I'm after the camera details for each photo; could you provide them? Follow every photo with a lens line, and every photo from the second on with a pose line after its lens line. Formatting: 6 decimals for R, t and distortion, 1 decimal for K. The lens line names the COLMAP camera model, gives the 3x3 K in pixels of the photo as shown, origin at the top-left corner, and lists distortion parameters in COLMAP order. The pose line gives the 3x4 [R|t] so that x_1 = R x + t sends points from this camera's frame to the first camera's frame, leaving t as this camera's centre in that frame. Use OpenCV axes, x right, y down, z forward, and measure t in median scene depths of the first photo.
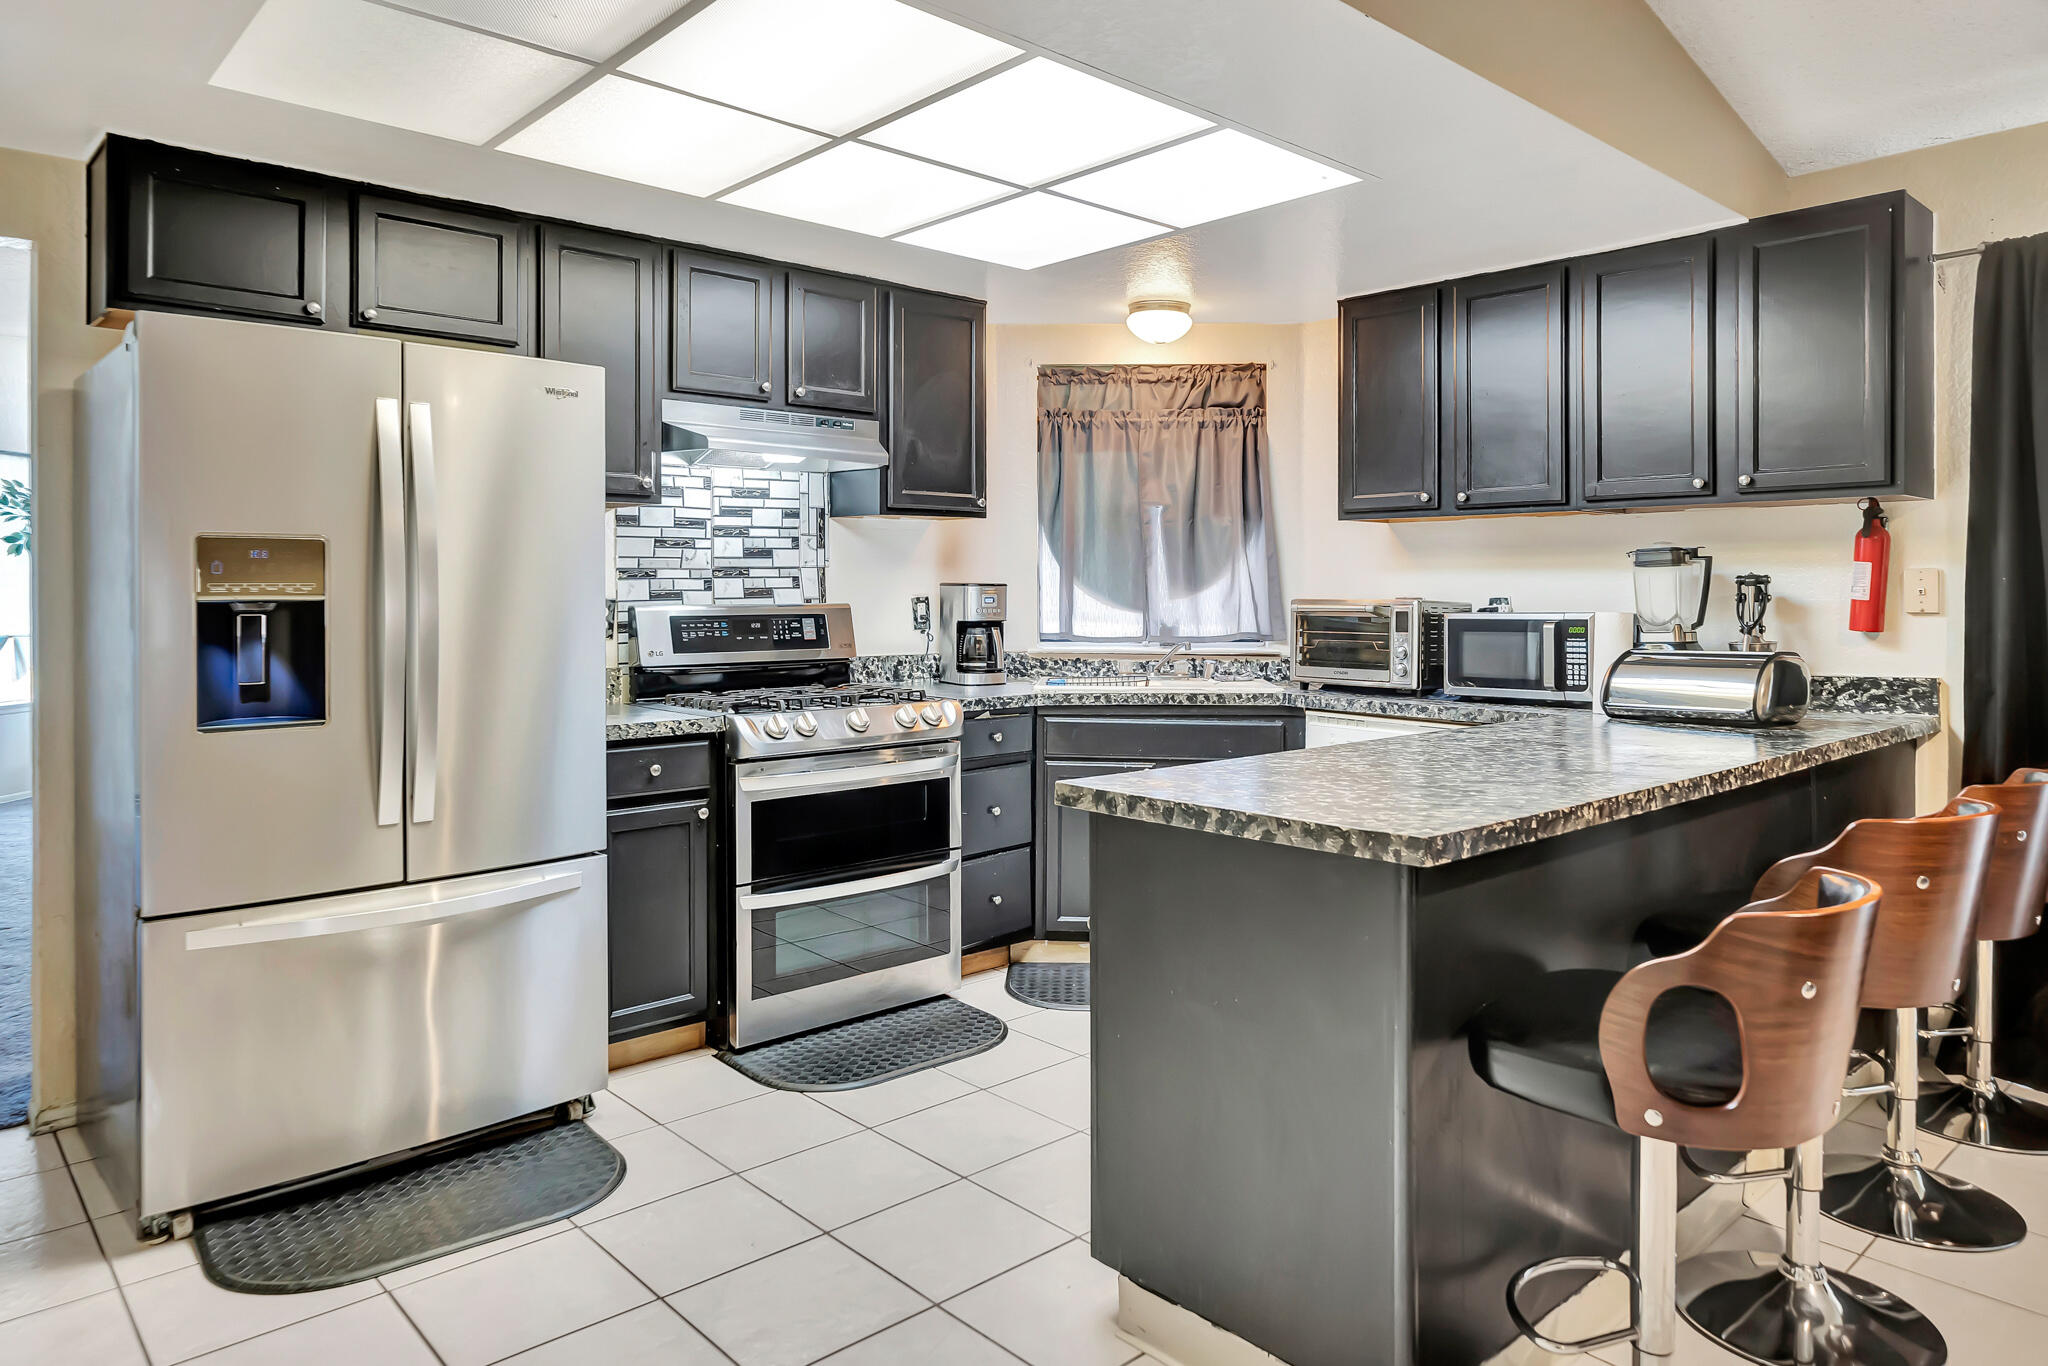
lens RADIAL K [[1225.0, 0, 1047.5], [0, 1225.0, 580.4], [0, 0, 1]] dist [0.002709, 0.000963]
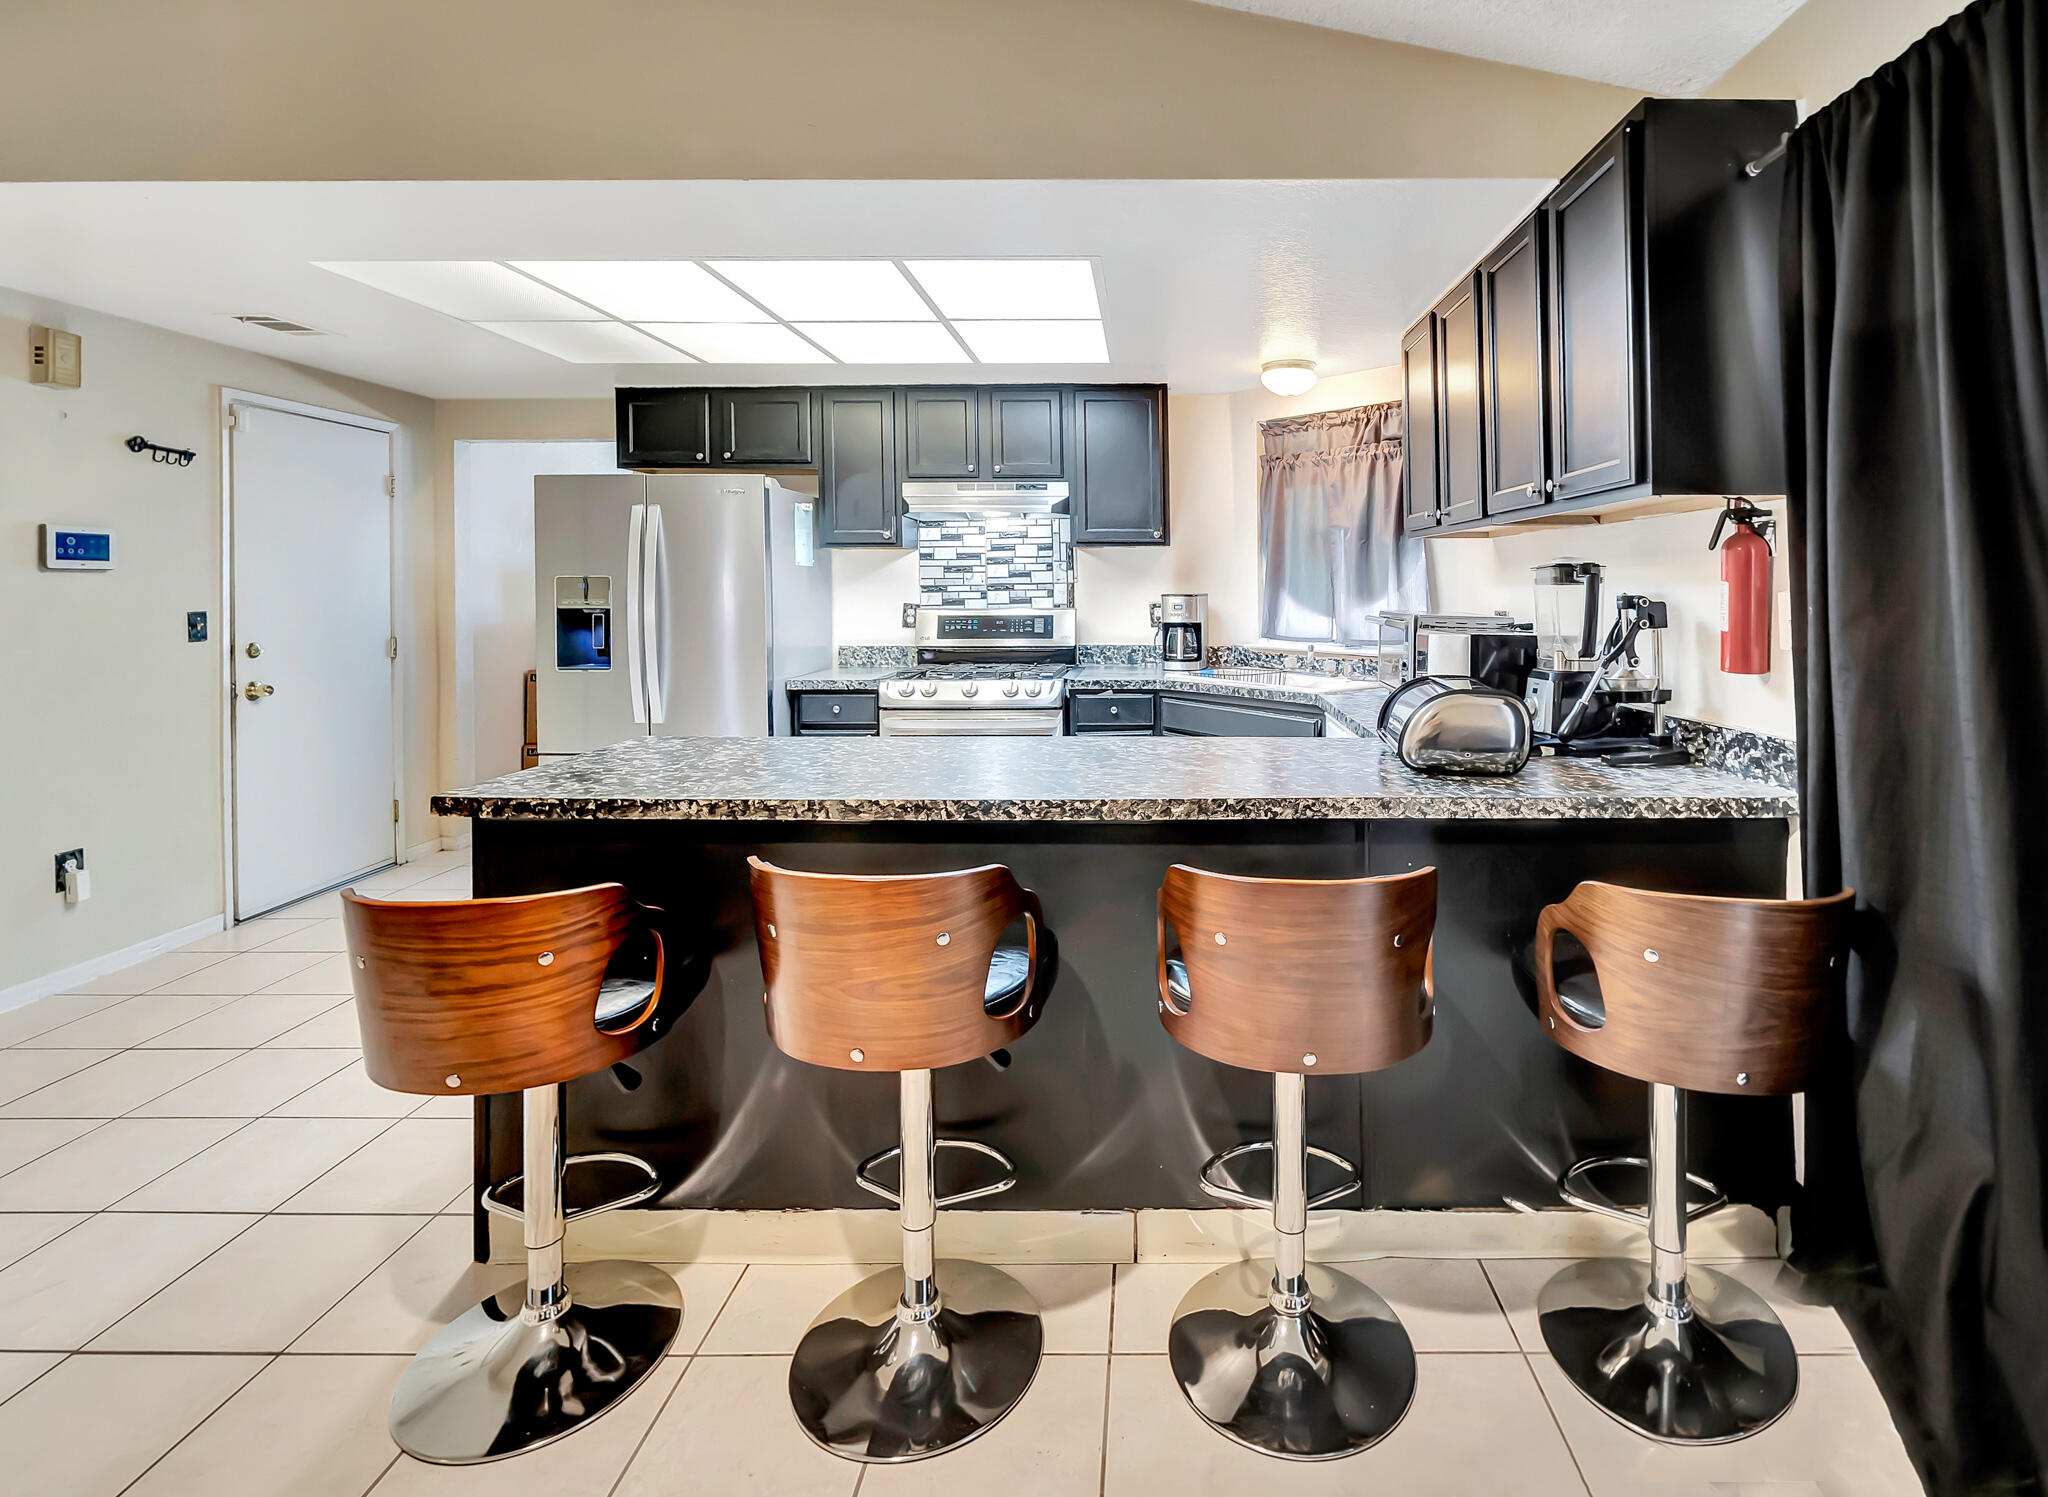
lens RADIAL K [[871.9, 0, 1153.6], [0, 871.9, 580.9], [0, 0, 1]] dist [-0.002294, -0.000669]
pose [[0.764504, -0.003974, -0.644606, 0.608041], [0.005131, 0.999987, -0.000079, -0.013683], [0.644598, -0.003247, 0.764515, 0.291795]]
